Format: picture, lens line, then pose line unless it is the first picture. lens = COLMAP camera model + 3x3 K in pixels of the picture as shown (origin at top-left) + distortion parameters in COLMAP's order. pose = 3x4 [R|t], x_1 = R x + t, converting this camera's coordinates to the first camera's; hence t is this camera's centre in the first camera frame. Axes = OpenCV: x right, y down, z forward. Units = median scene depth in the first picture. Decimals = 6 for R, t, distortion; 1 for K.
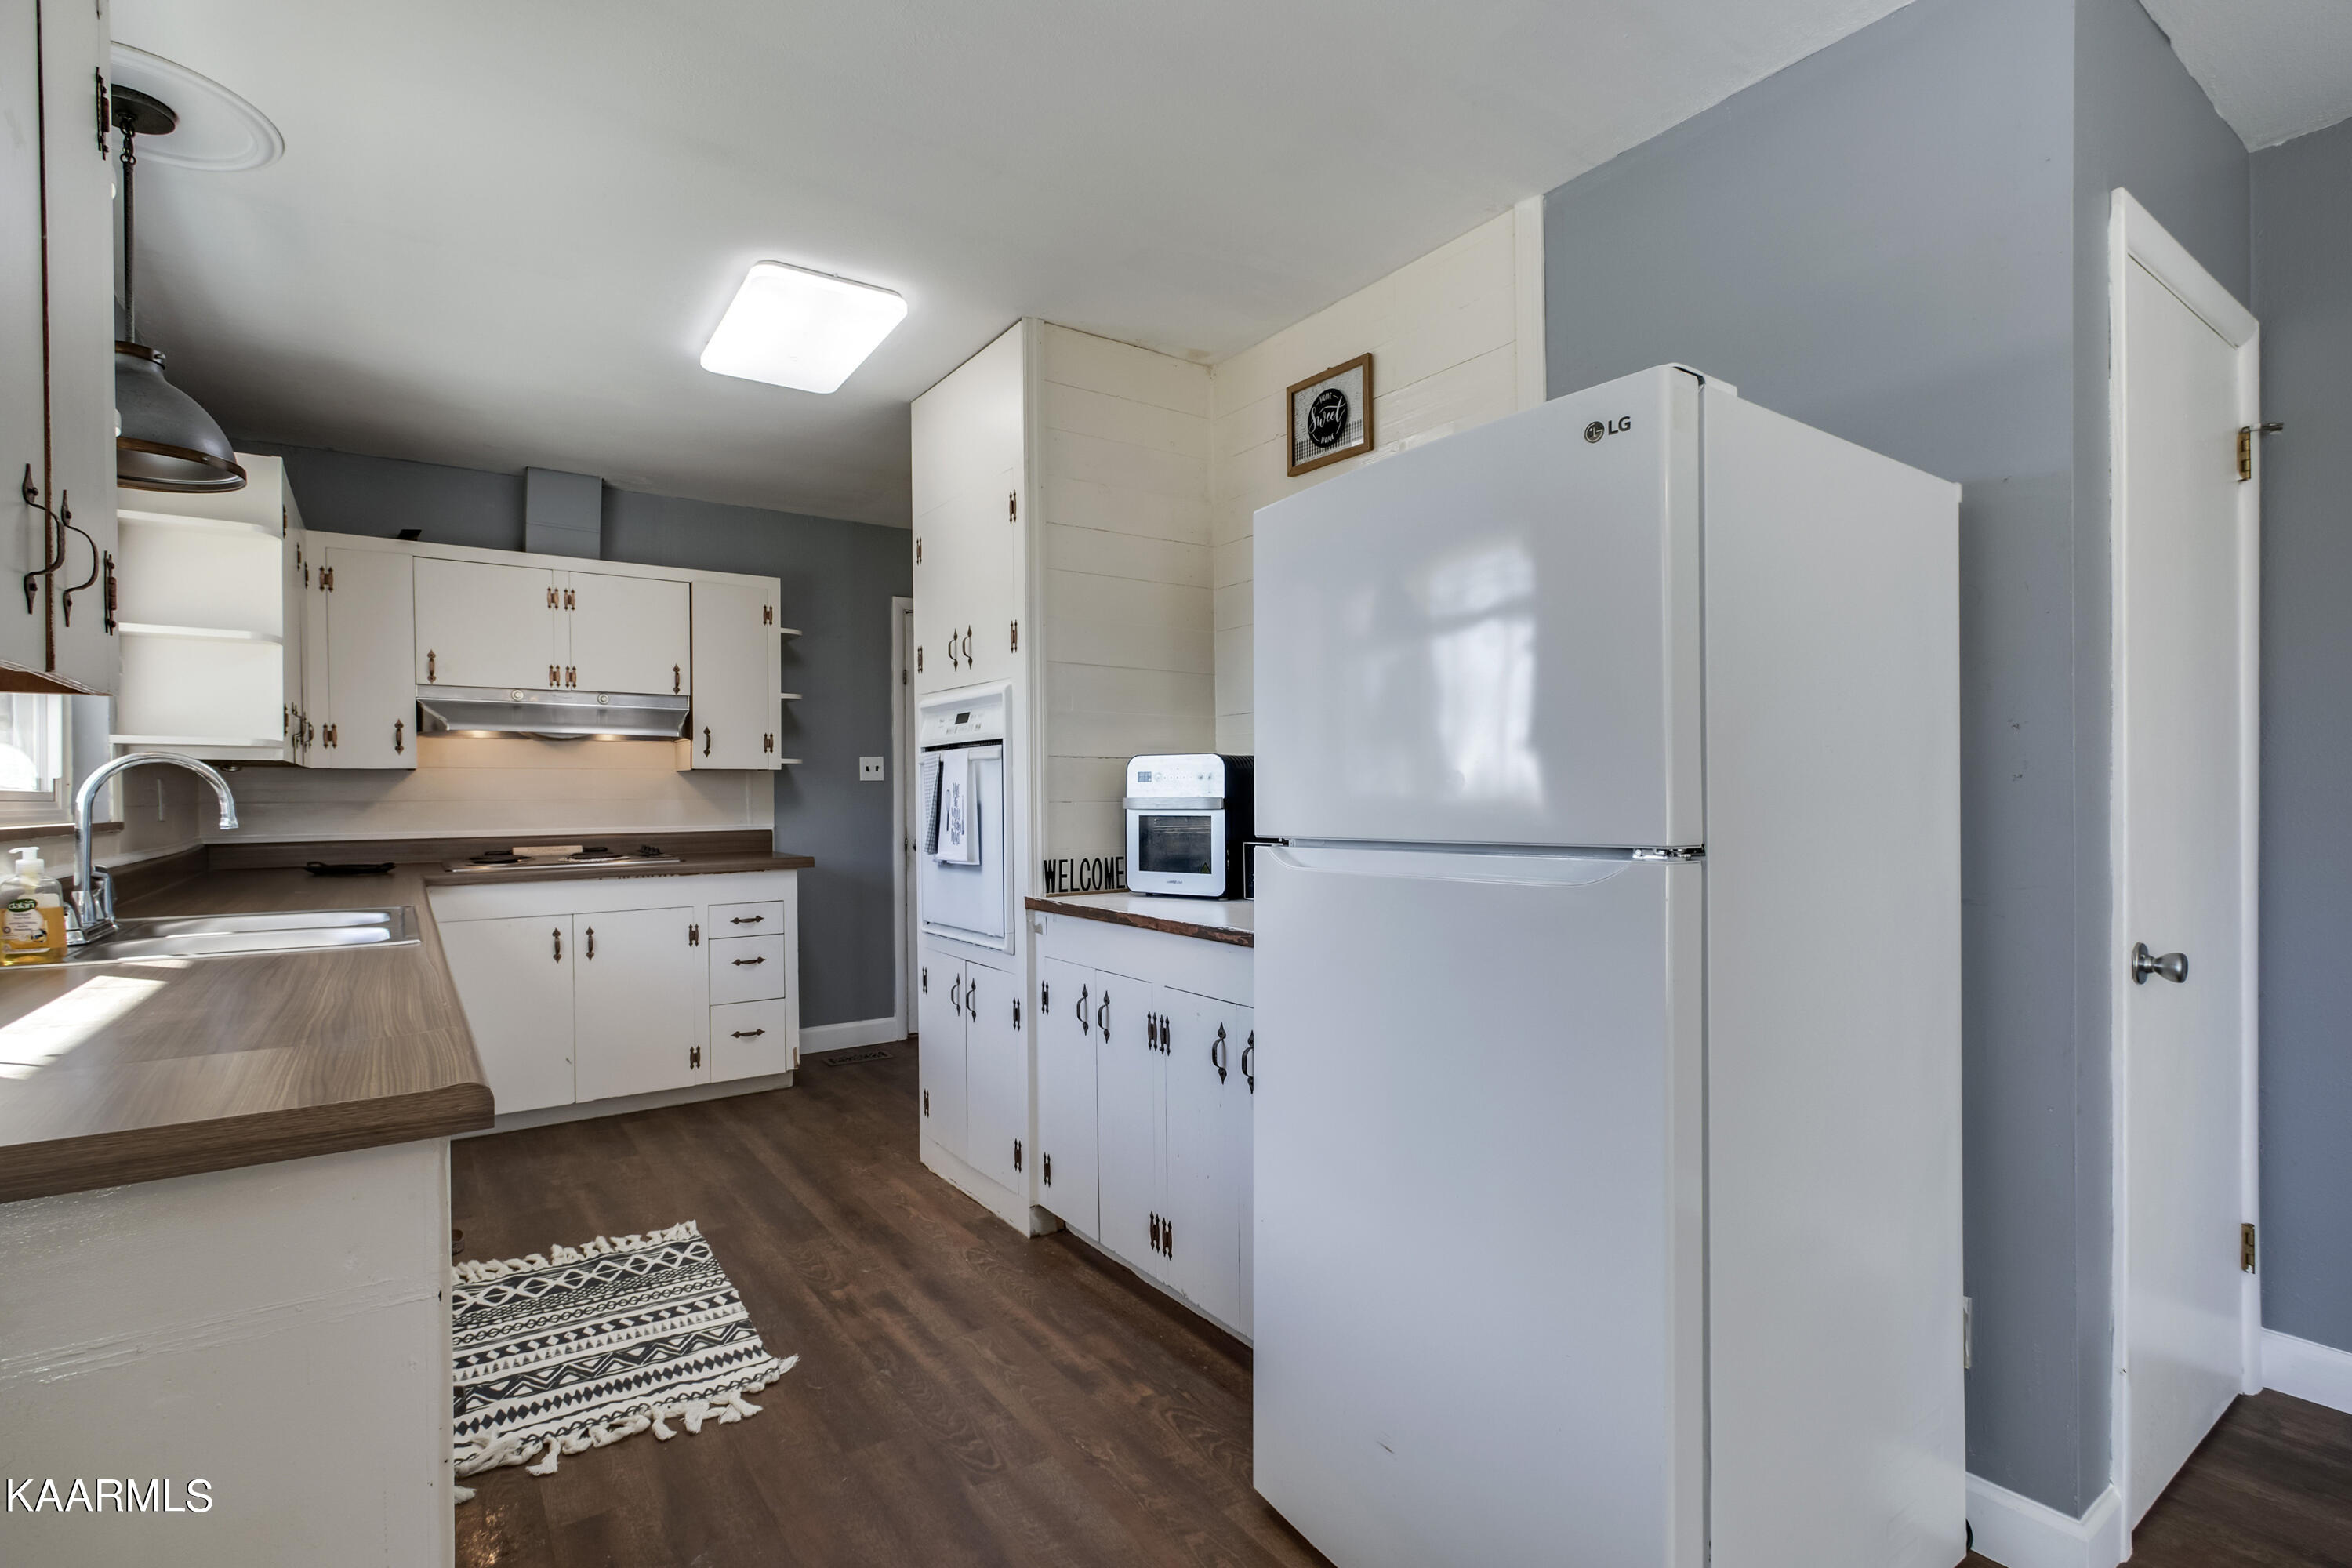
lens RADIAL K [[1100.3, 0, 1181.9], [0, 1100.3, 801.5], [0, 0, 1]] dist [-0.002601, 0.000165]
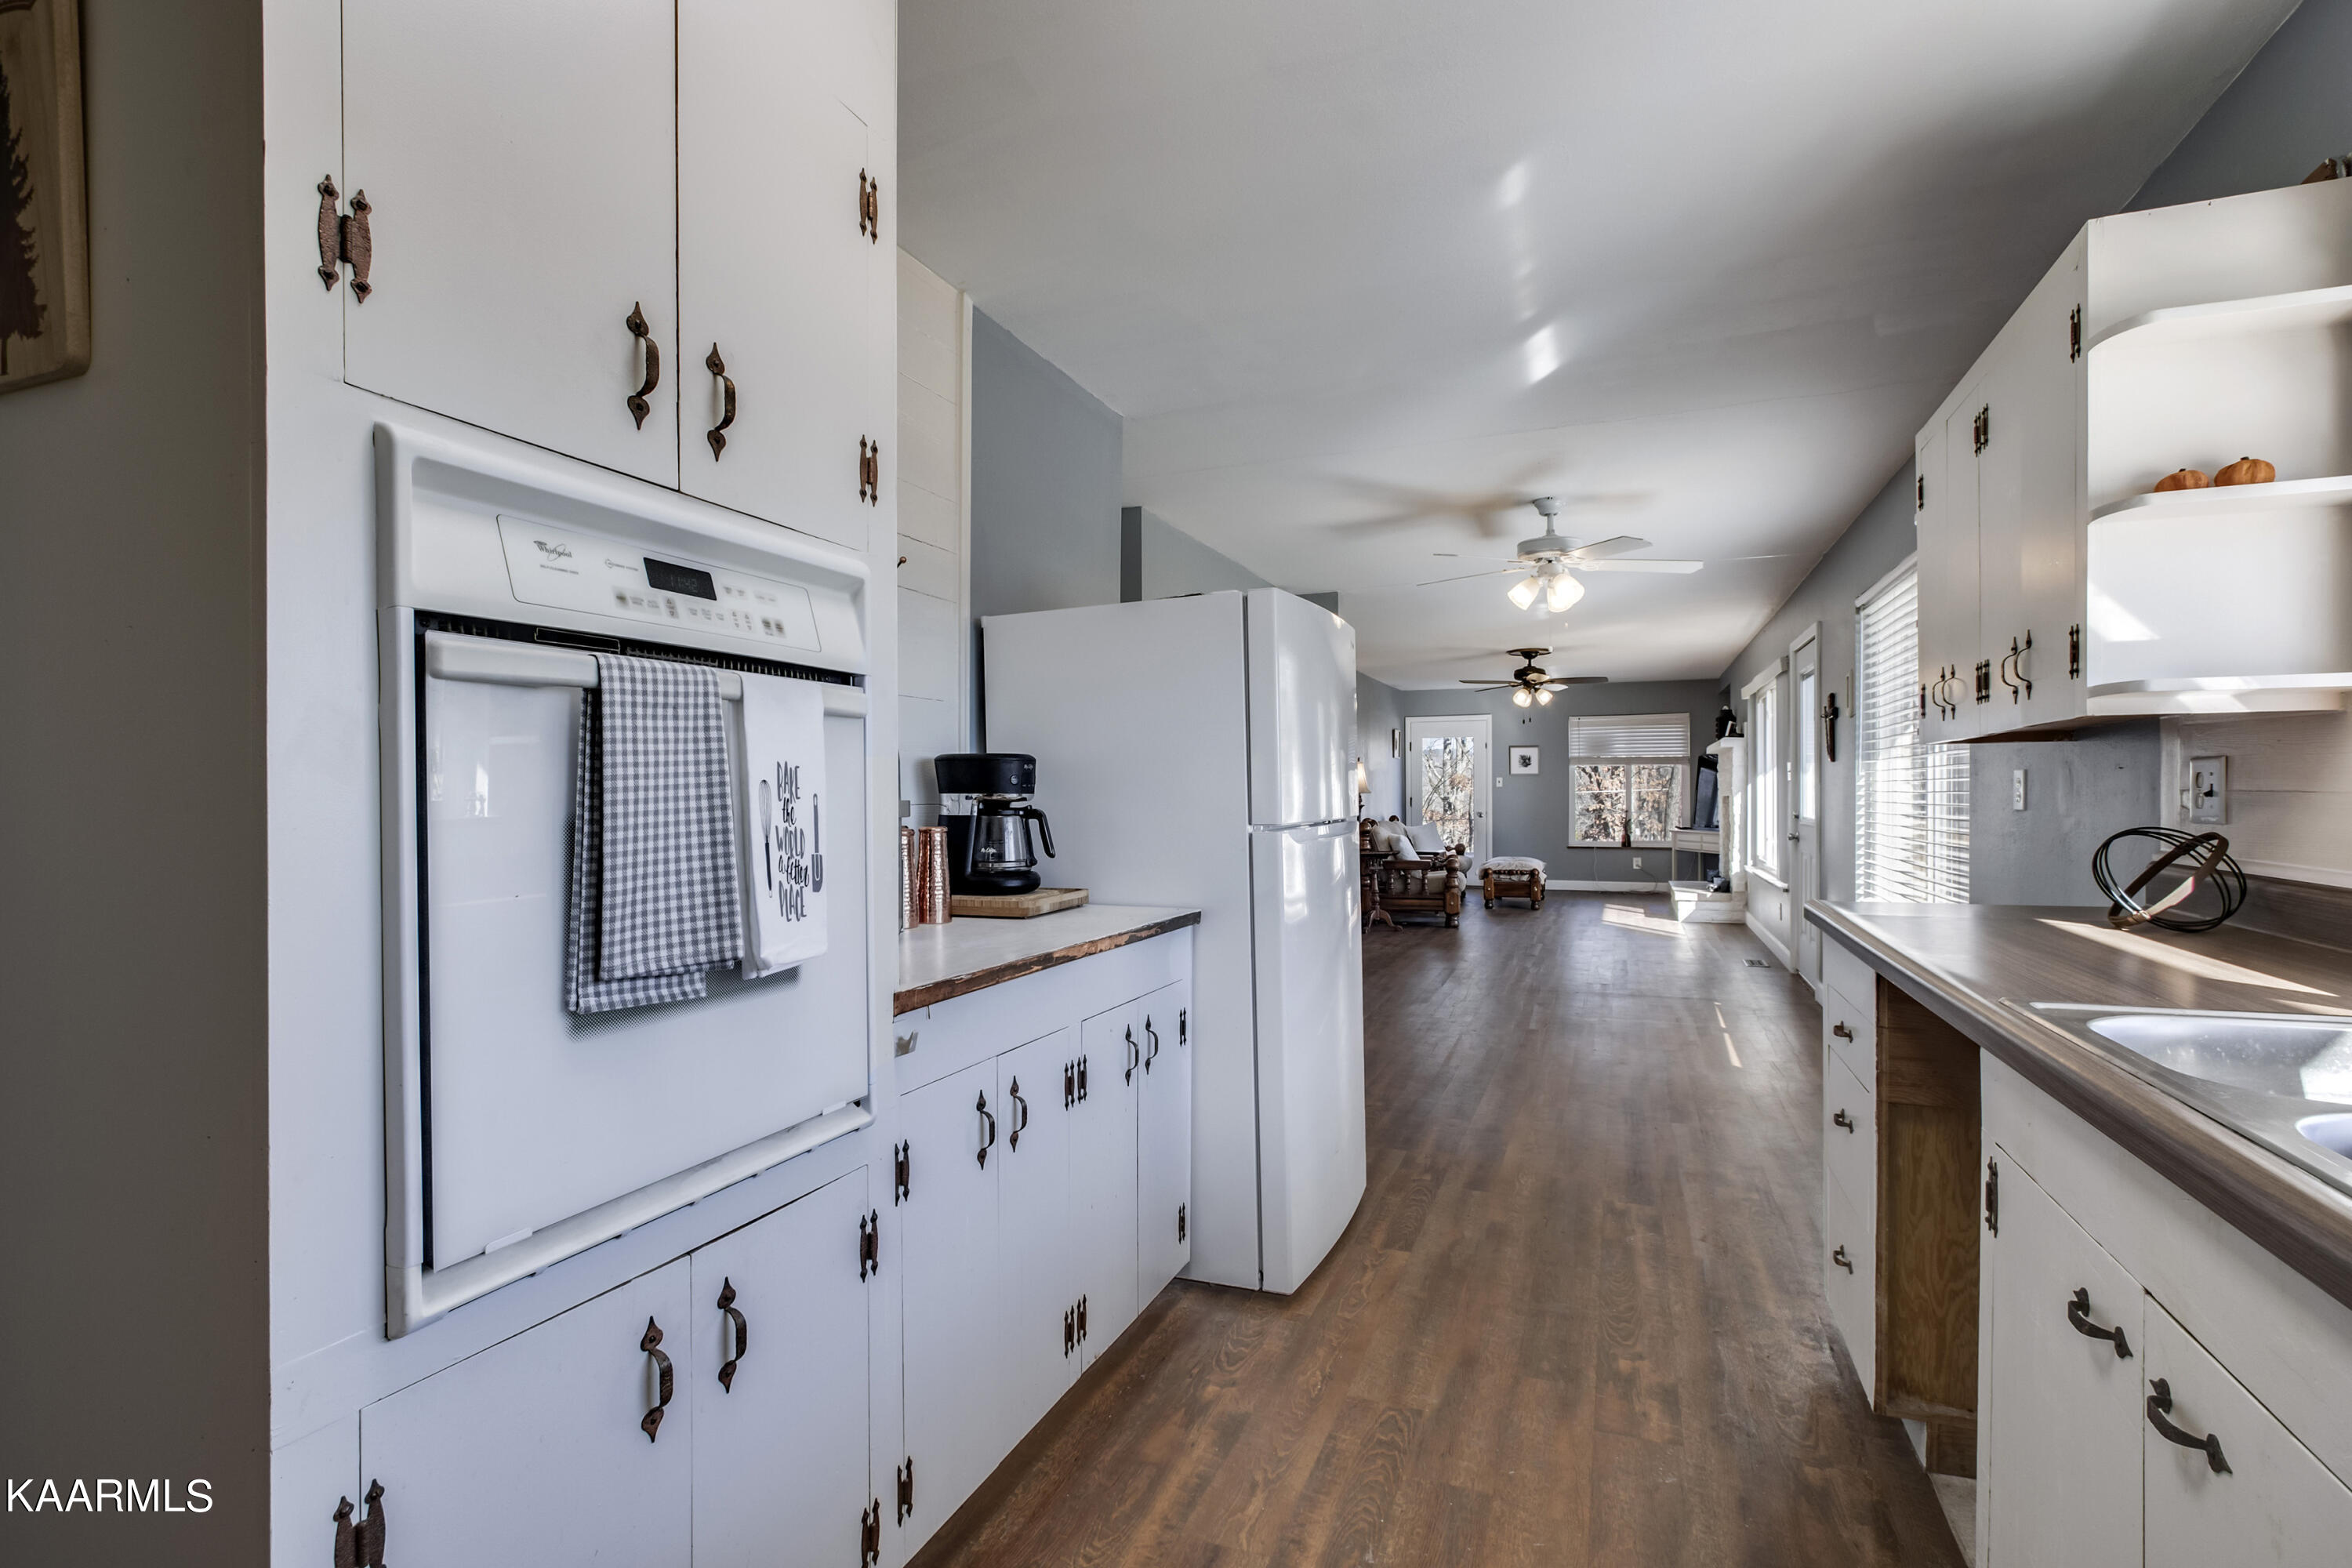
lens RADIAL K [[1116.6, 0, 1181.7], [0, 1116.6, 795.9], [0, 0, 1]] dist [-0.002048, -0.000124]
pose [[-0.547105, 0.011582, 0.836984, -0.670140], [0.016059, 0.999865, -0.003339, -0.001426], [-0.836910, 0.011615, -0.547217, 1.204920]]
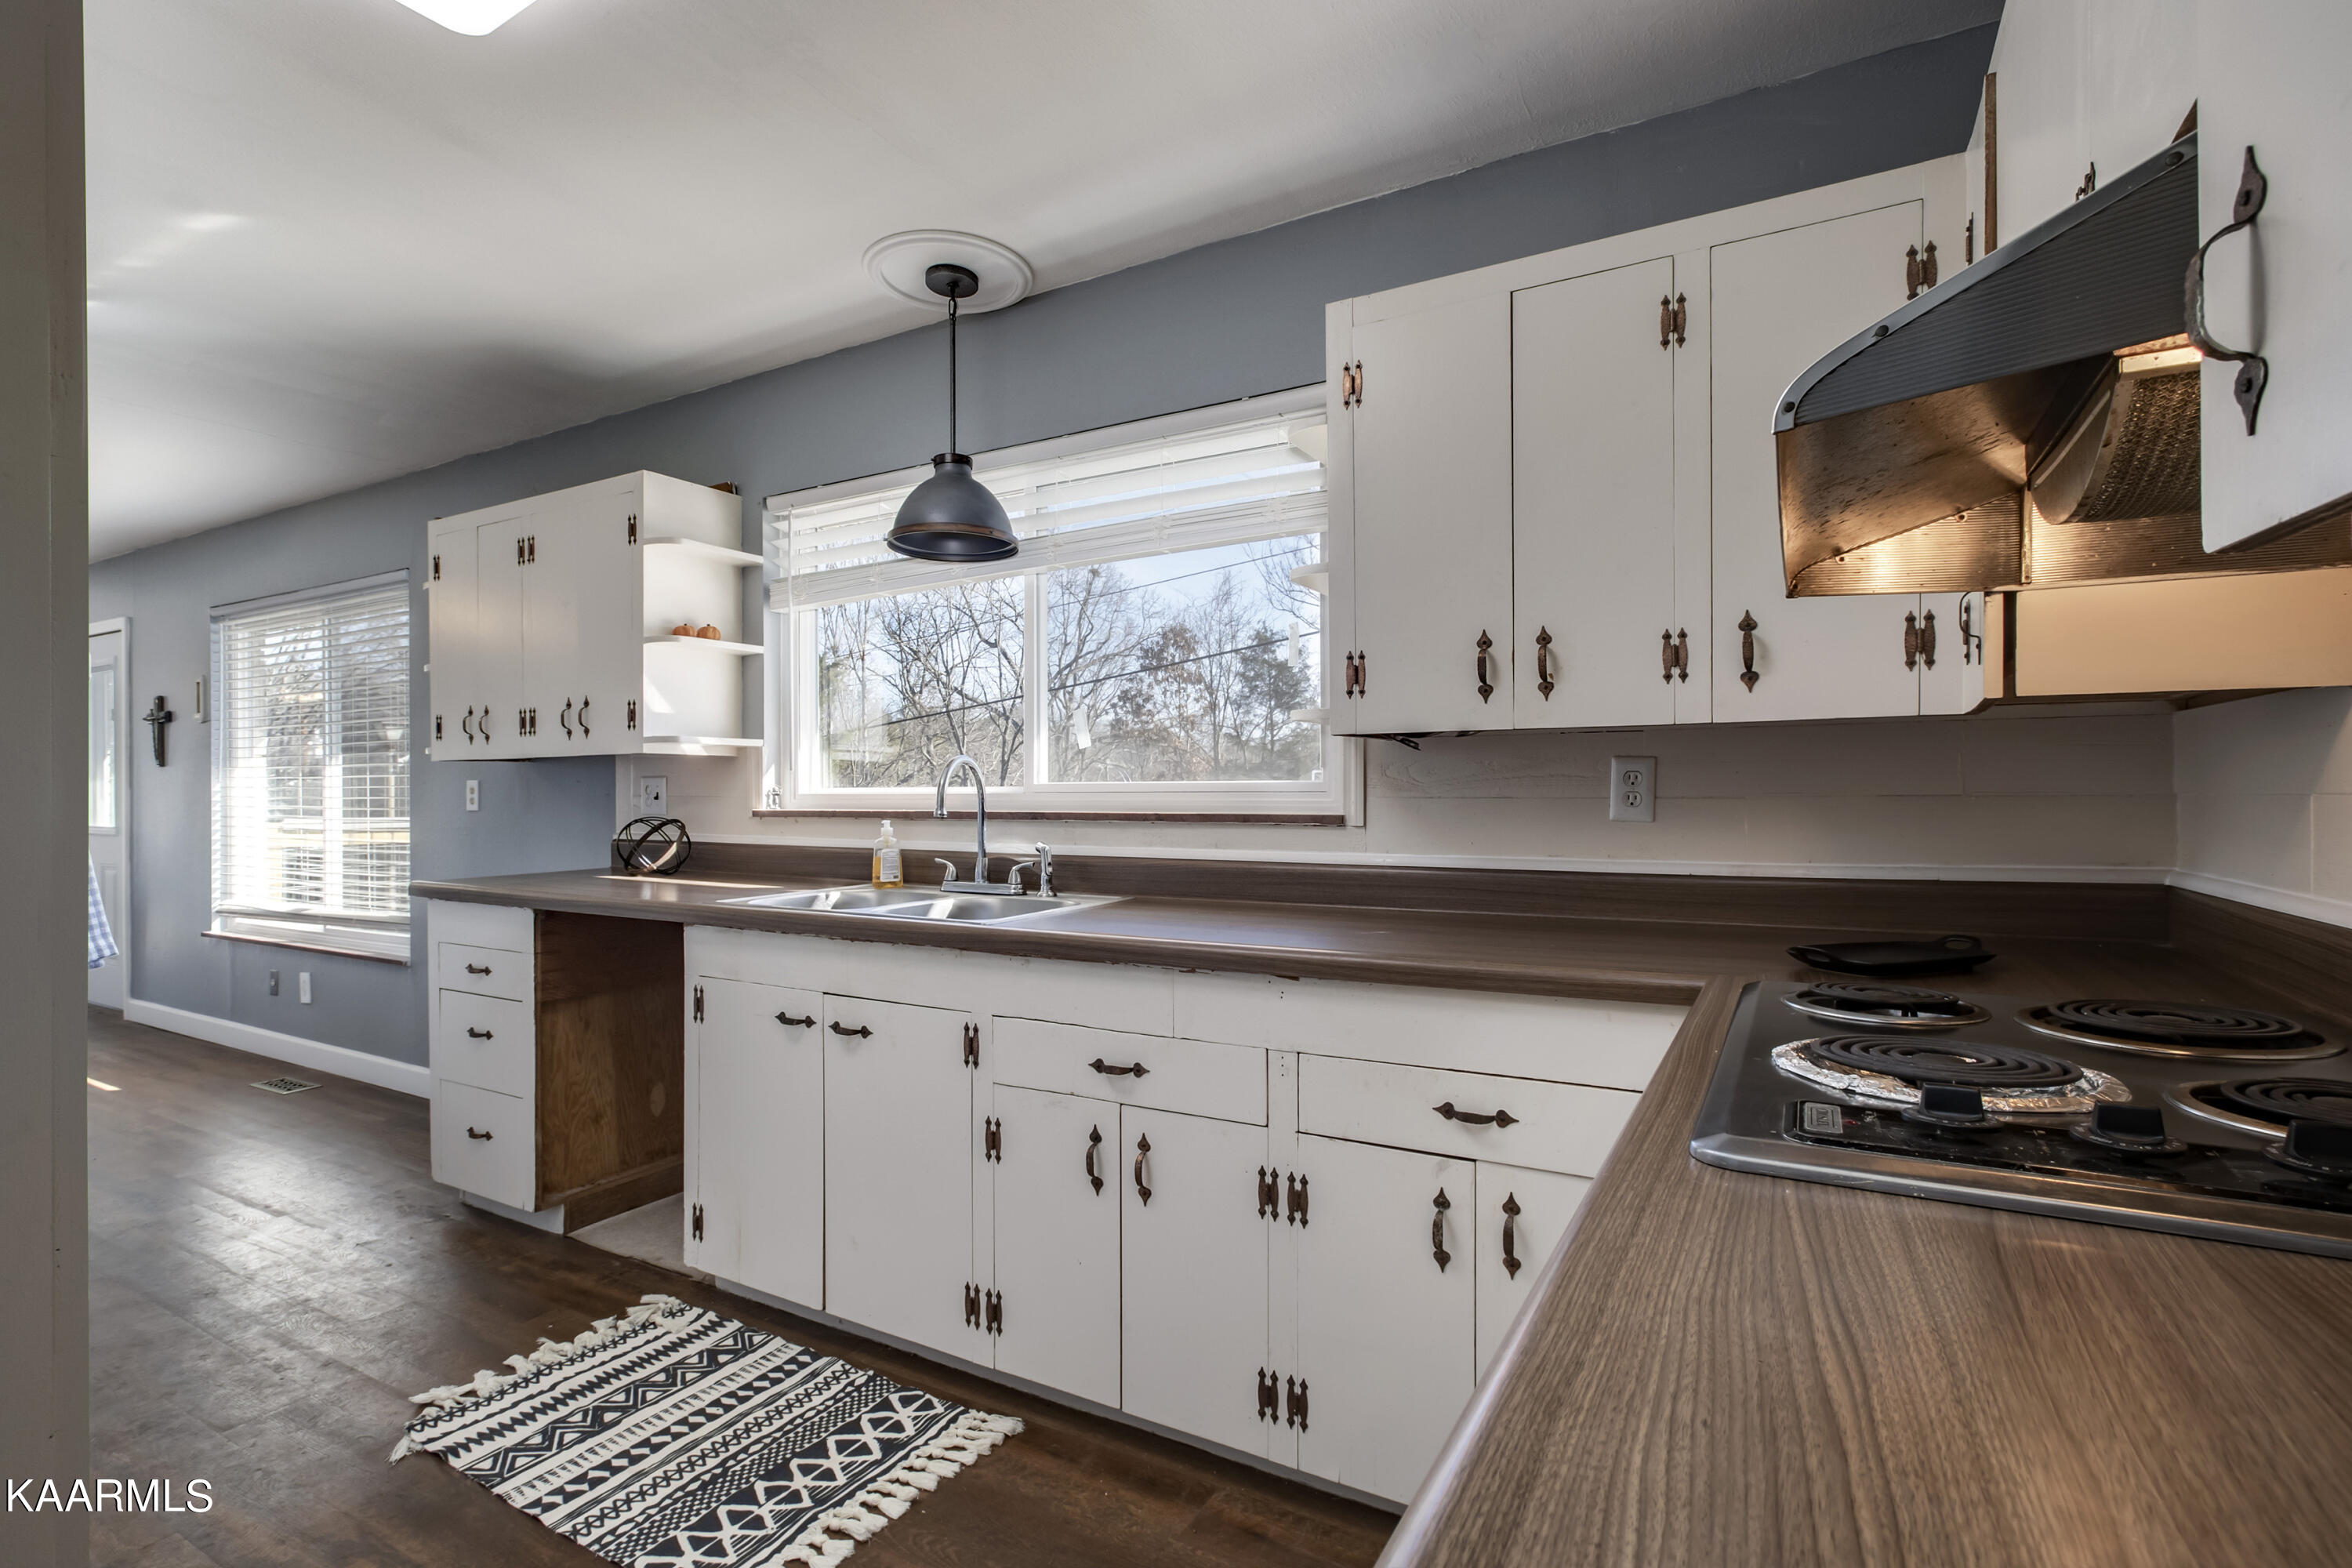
lens RADIAL K [[1106.8, 0, 1176.0], [0, 1106.8, 784.0], [0, 0, 1]] dist [0.001342, 0.000116]
pose [[-0.904588, 0.008023, -0.426210, -0.434839], [0.007729, 0.999967, 0.002421, -0.008674], [0.426216, -0.001105, -0.904621, 1.642247]]
